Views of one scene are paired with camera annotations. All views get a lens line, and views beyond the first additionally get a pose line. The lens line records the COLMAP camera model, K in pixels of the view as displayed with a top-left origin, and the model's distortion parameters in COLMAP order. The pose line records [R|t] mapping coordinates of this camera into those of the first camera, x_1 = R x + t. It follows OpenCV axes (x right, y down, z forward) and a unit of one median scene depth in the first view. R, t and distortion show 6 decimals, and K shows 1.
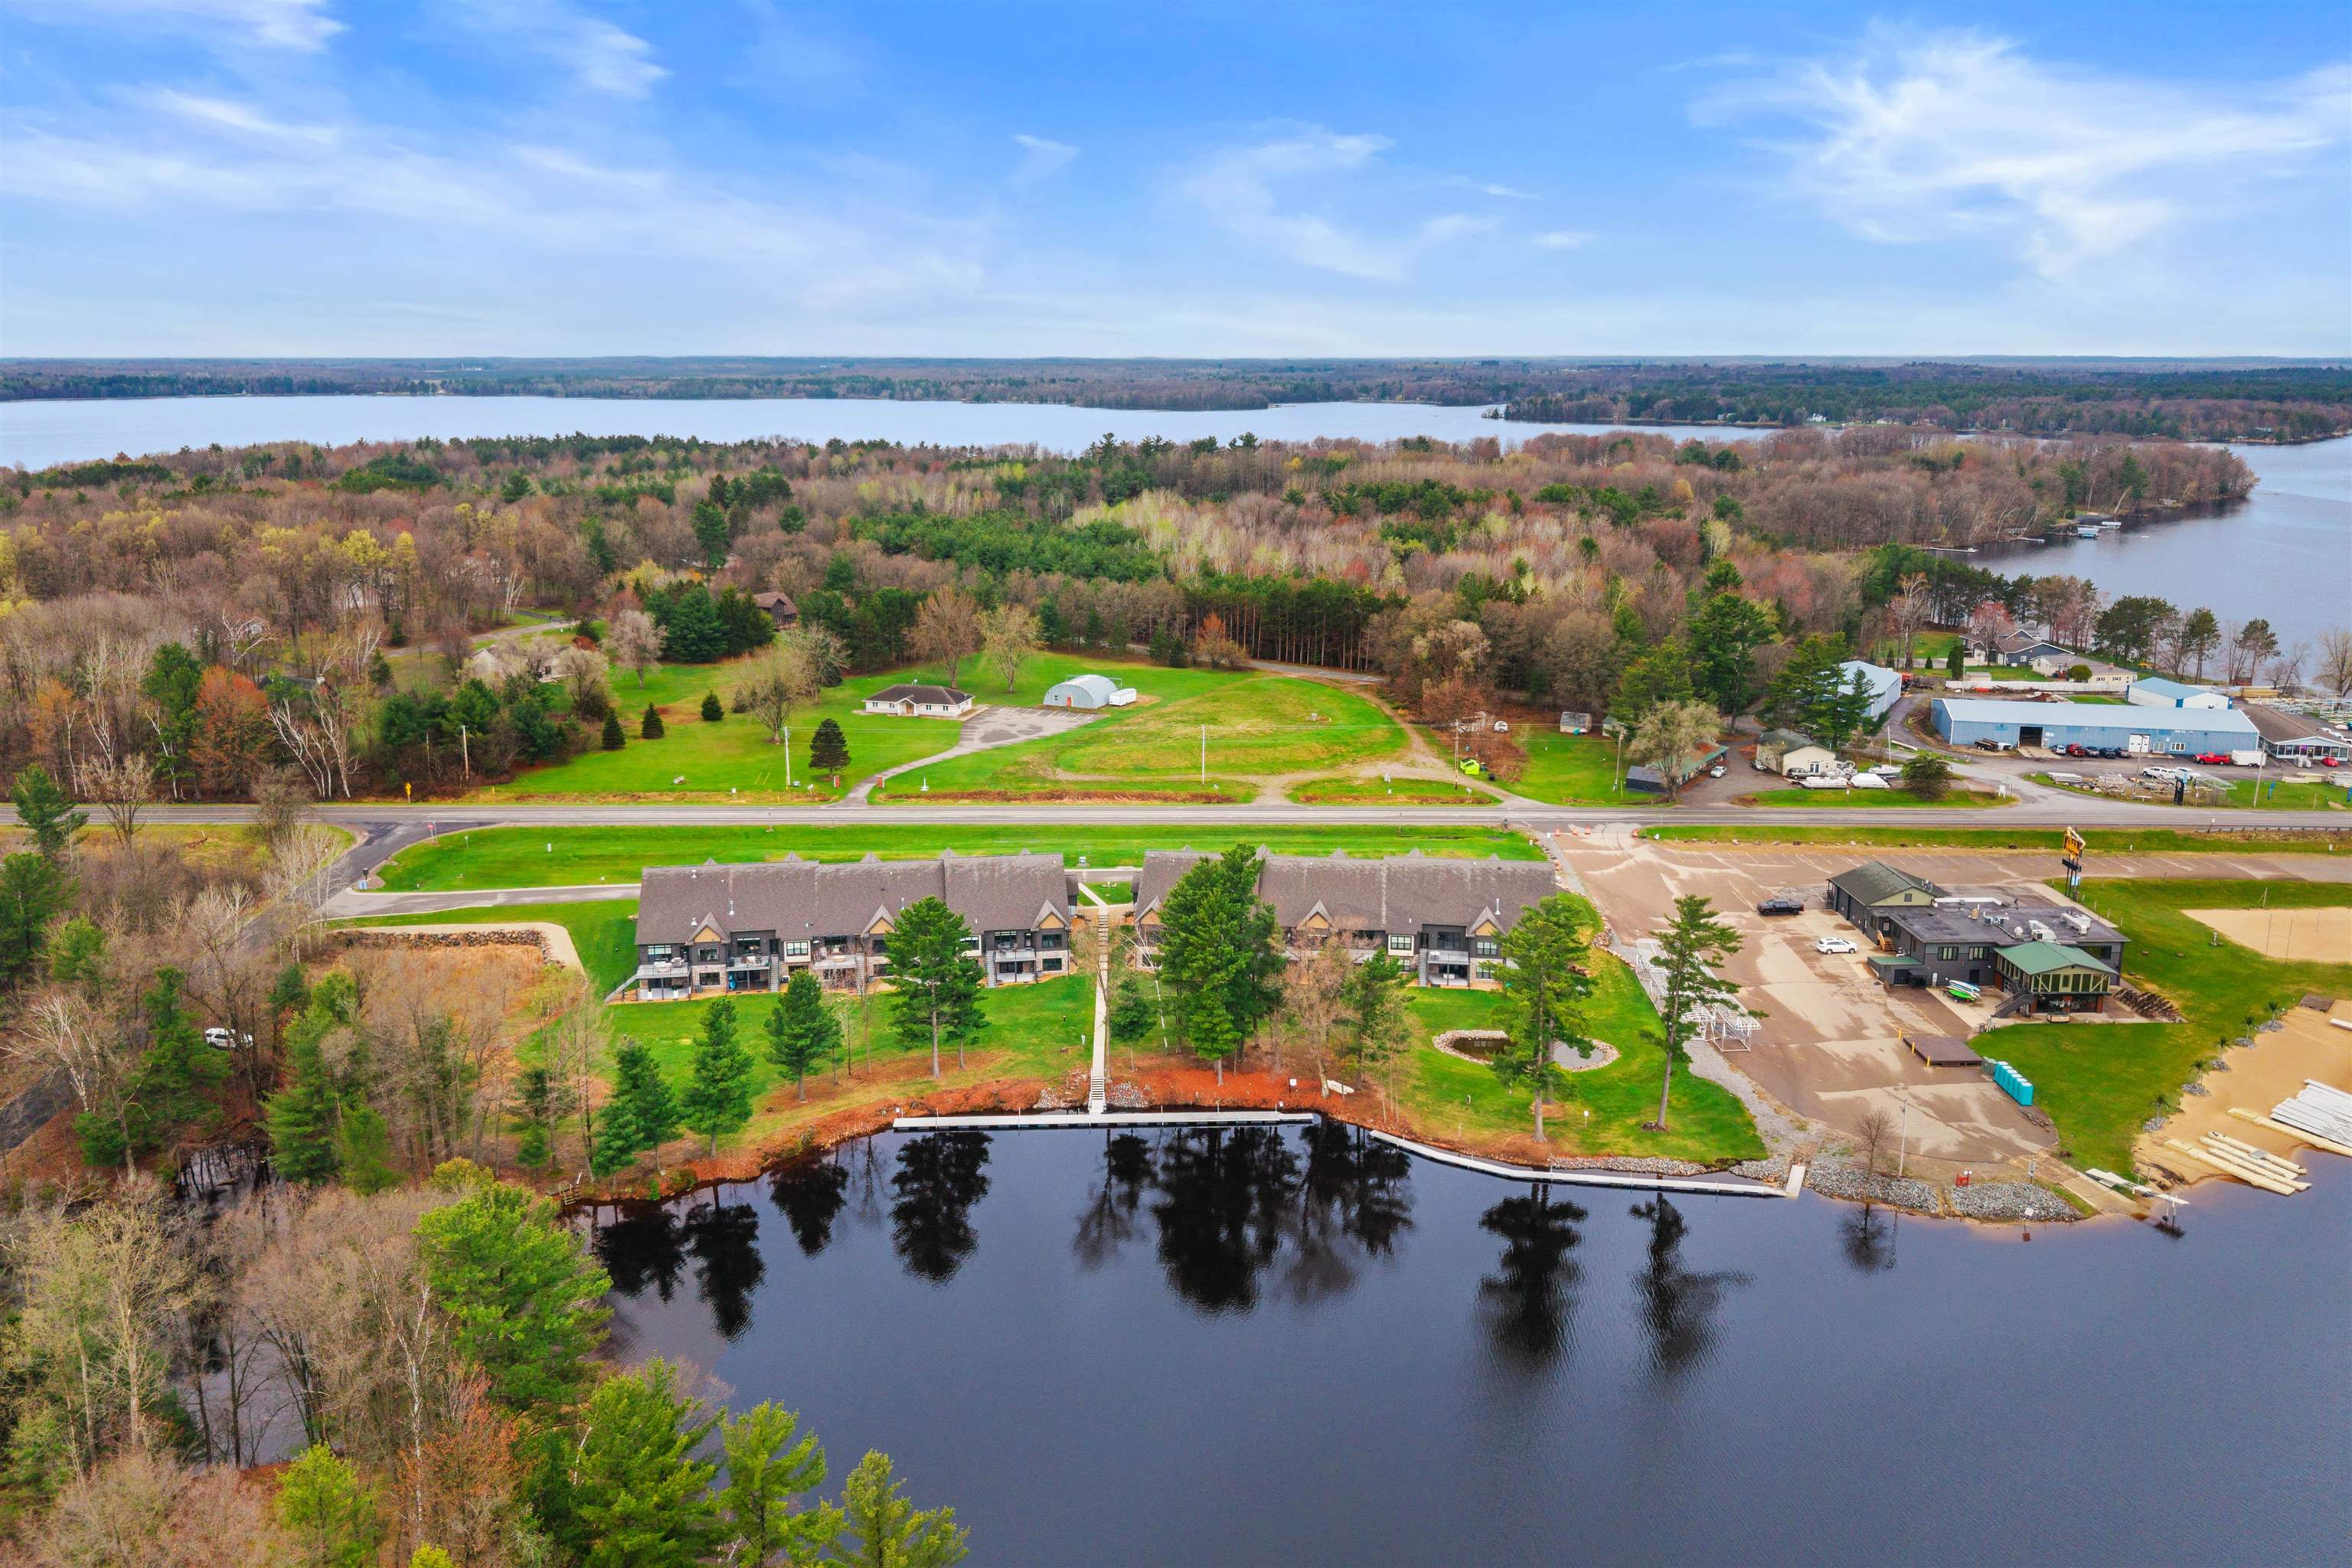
lens RADIAL K [[1767.9, 0, 1176.0], [0, 1767.9, 784.0], [0, 0, 1]] dist [0.026197, -0.008159]
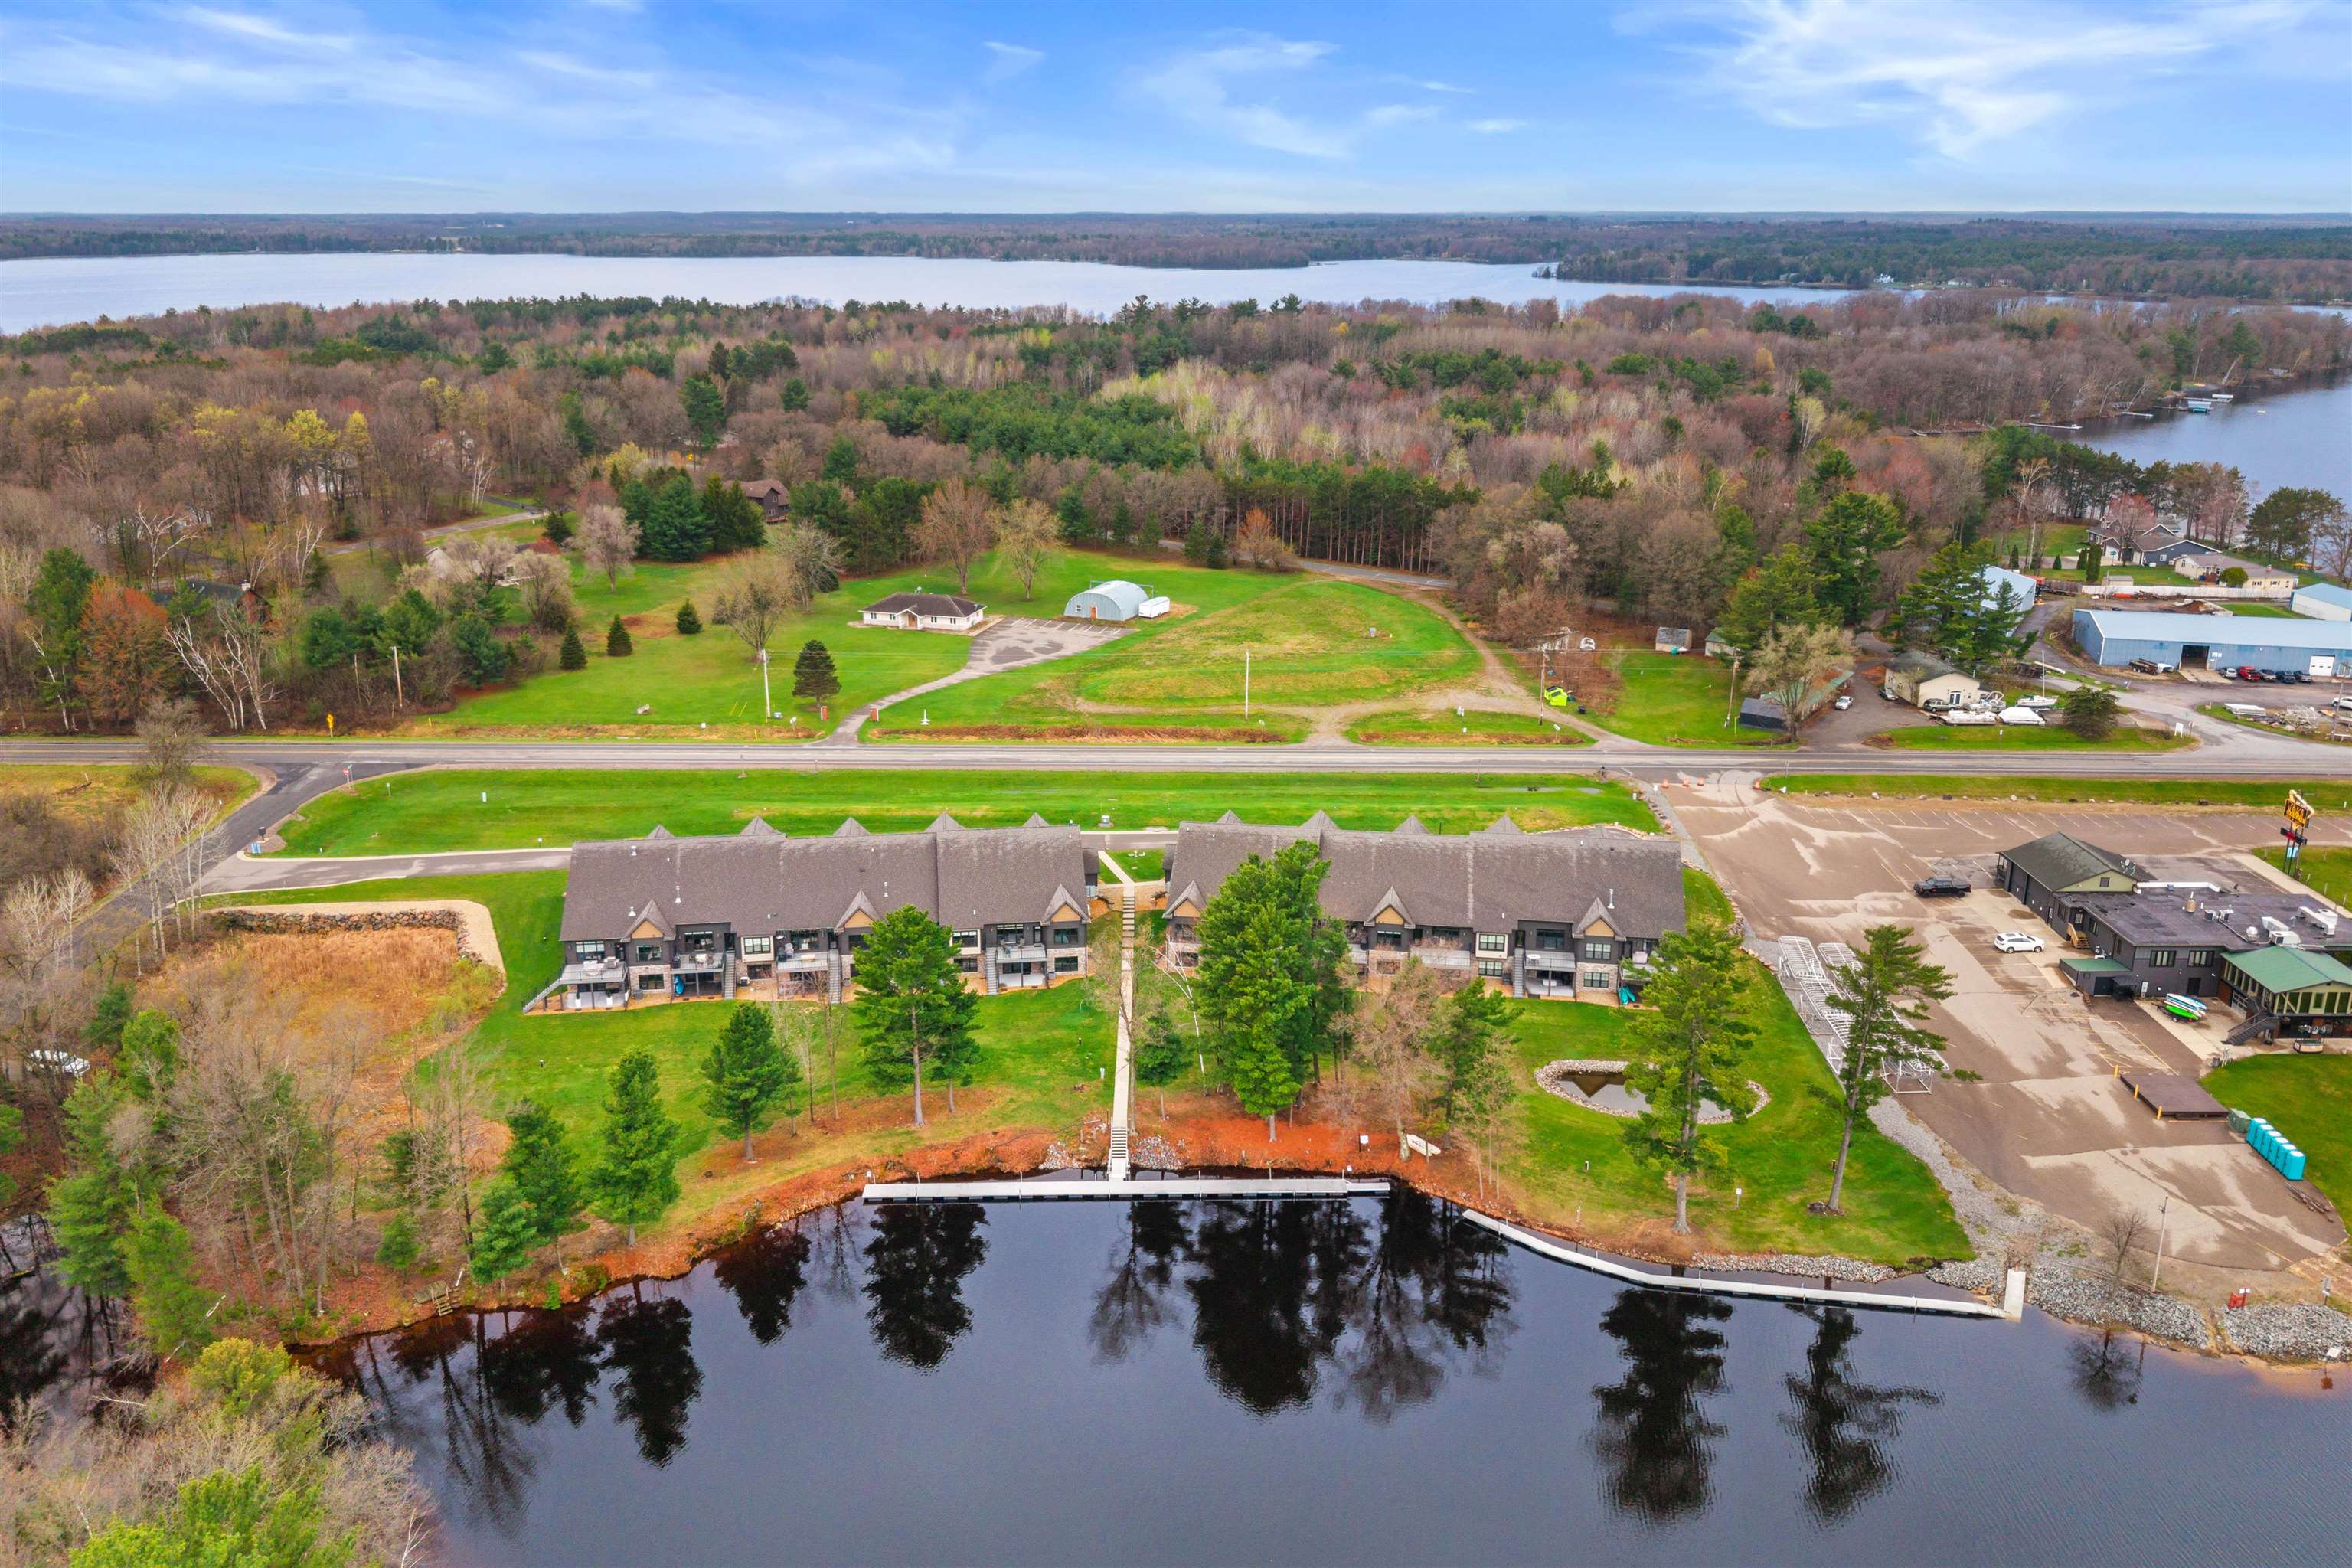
lens RADIAL K [[1795.1, 0, 1176.0], [0, 1795.1, 784.0], [0, 0, 1]] dist [0.008999, 0.010091]
pose [[0.999809, 0.006225, -0.018512, -0.002956], [-0.004887, 0.997433, 0.071445, -0.030857], [0.018909, -0.071341, 0.997273, 0.127506]]
